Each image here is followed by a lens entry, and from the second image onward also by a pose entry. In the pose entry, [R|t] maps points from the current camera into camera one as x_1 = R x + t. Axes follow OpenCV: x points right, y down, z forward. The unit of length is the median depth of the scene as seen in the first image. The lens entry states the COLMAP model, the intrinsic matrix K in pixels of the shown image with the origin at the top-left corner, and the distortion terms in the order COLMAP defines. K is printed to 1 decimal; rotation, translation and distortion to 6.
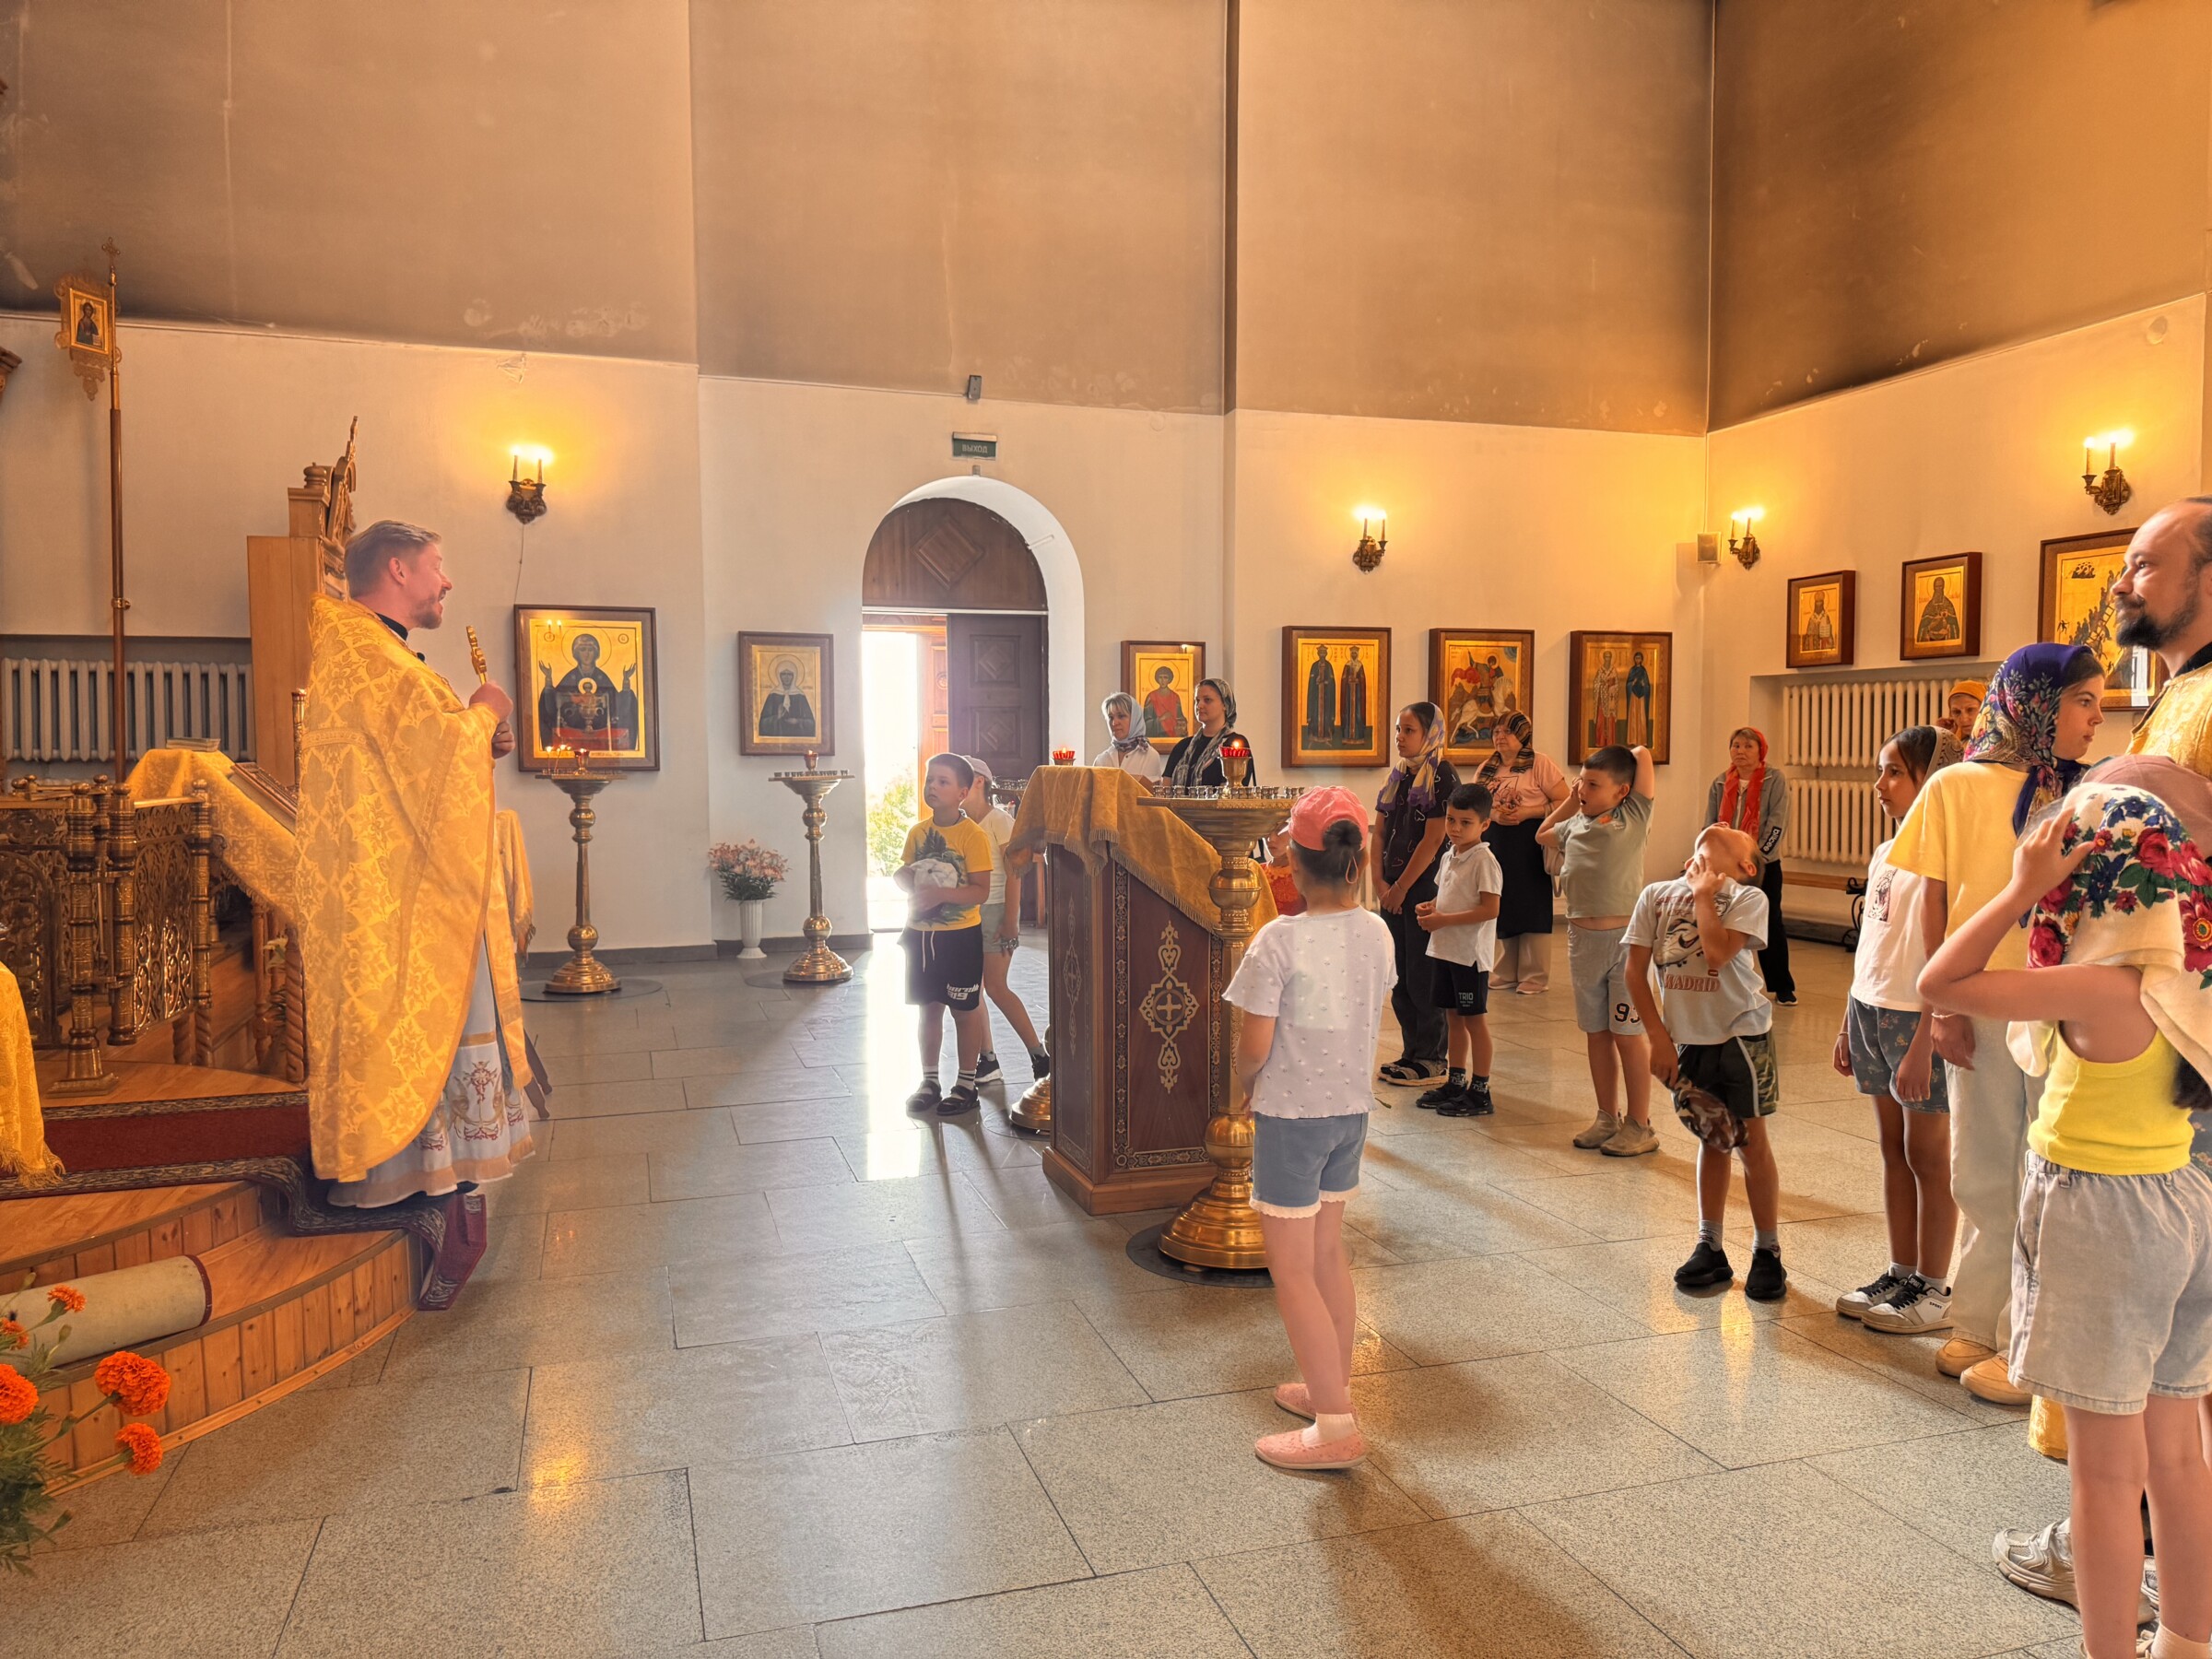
lens RADIAL K [[1579.4, 0, 1117.4], [0, 1579.4, 848.7], [0, 0, 1]] dist [0.030314, -0.029722]
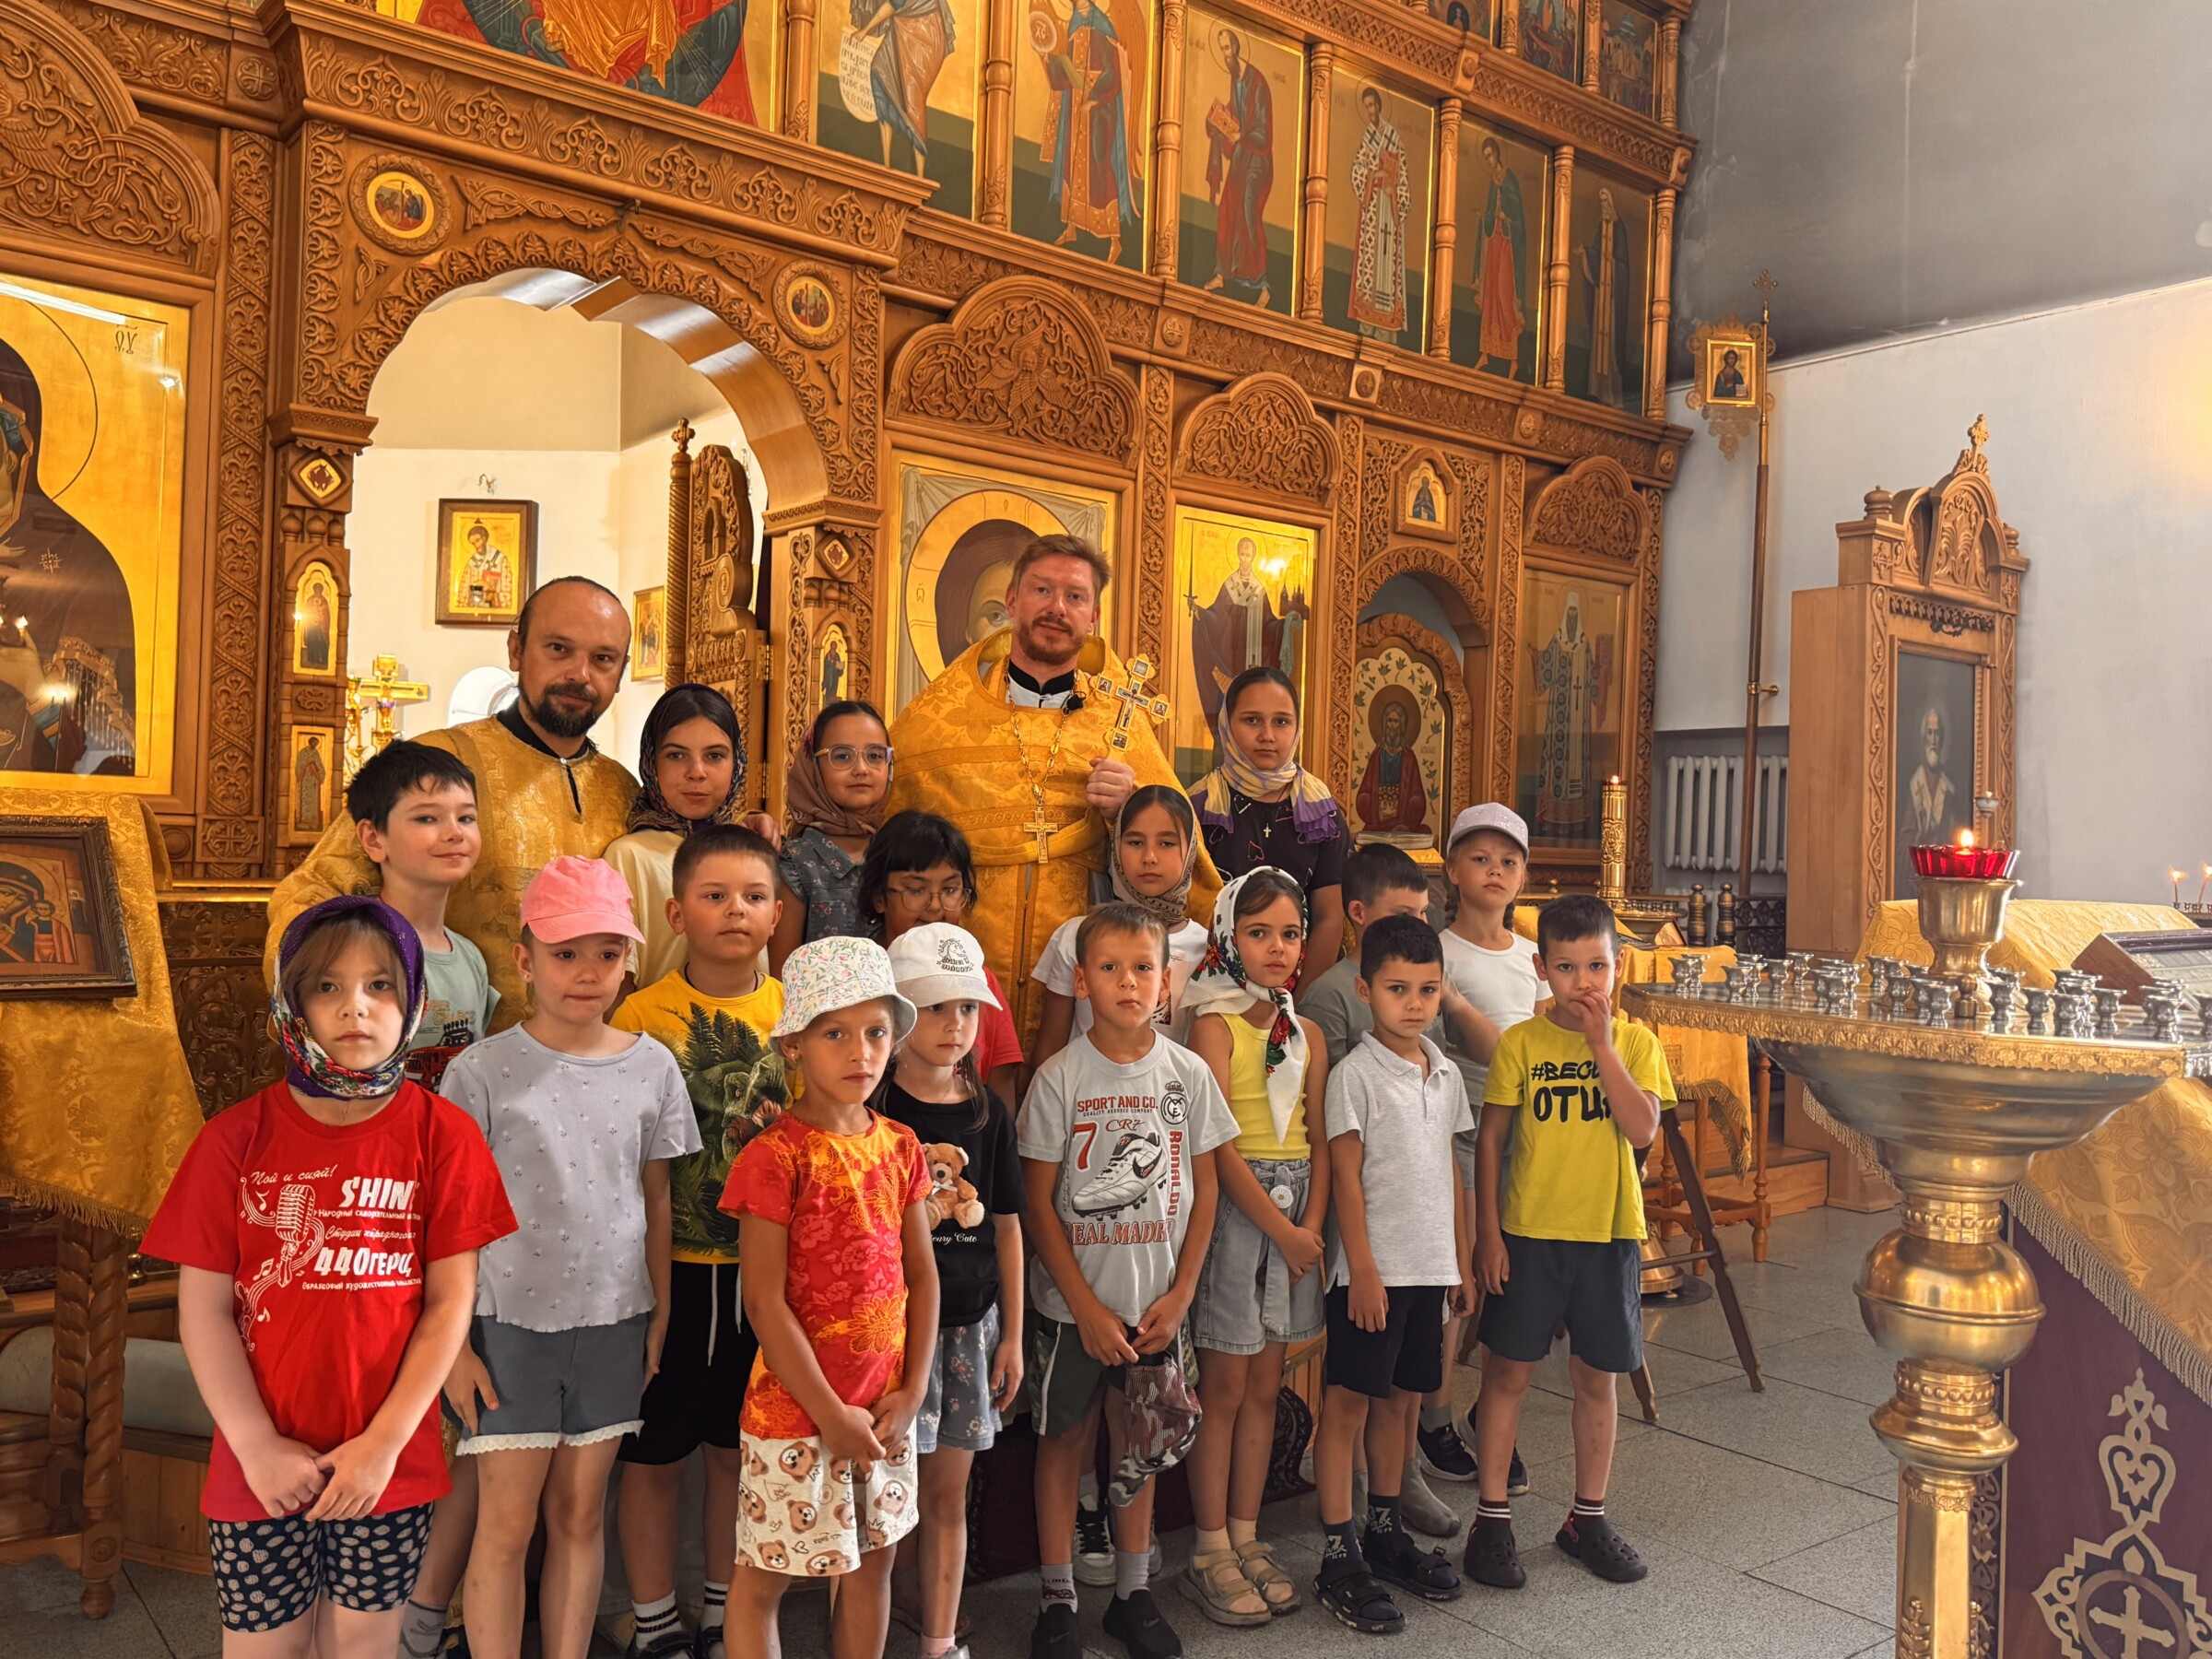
lens RADIAL K [[1801.2, 0, 1092.3], [0, 1801.2, 837.9], [0, 0, 1]] dist [0.058004, -0.058649]
pose [[0.360613, 0.009601, -0.932666, 0.141185], [-0.086996, 0.995934, -0.023384, -0.017604], [0.928650, 0.089570, 0.359982, 0.284569]]
